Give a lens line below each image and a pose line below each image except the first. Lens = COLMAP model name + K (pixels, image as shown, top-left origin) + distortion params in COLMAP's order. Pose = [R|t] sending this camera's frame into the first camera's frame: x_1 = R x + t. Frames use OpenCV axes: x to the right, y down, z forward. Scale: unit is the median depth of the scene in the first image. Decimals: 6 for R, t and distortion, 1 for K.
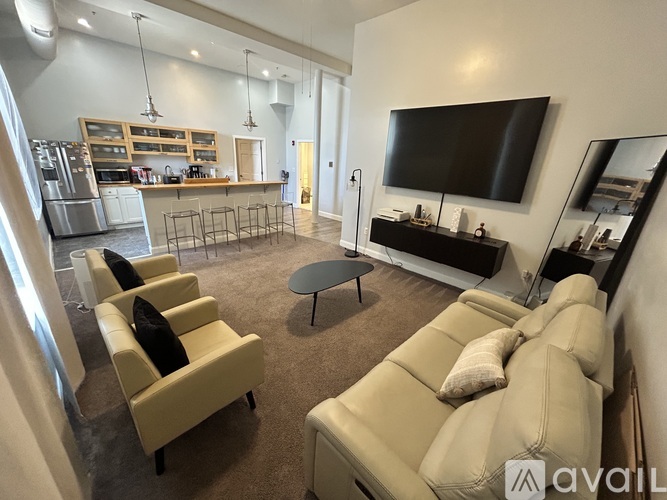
lens RADIAL K [[269.1, 0, 333.5], [0, 269.1, 250.0], [0, 0, 1]] dist [0.000420, 0.000050]
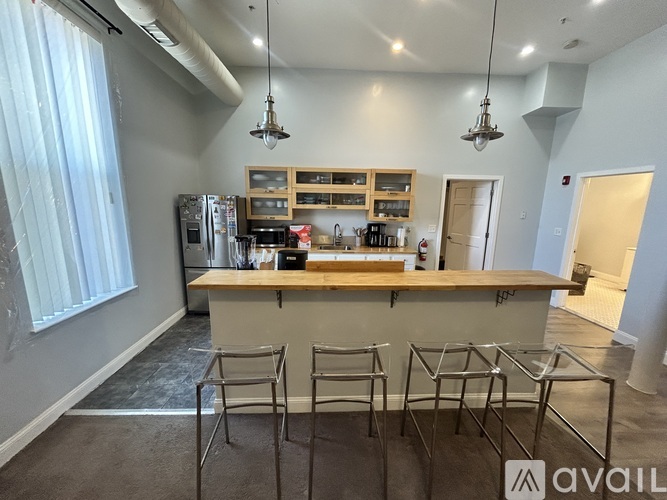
lens RADIAL K [[269.1, 0, 333.5], [0, 269.1, 250.0], [0, 0, 1]] dist [0.000420, 0.000050]
pose [[0.735320, 0.086732, -0.672148, -0.349120], [-0.203034, 0.974417, -0.096379, -0.396926], [0.646593, 0.207338, 0.734117, 1.111712]]
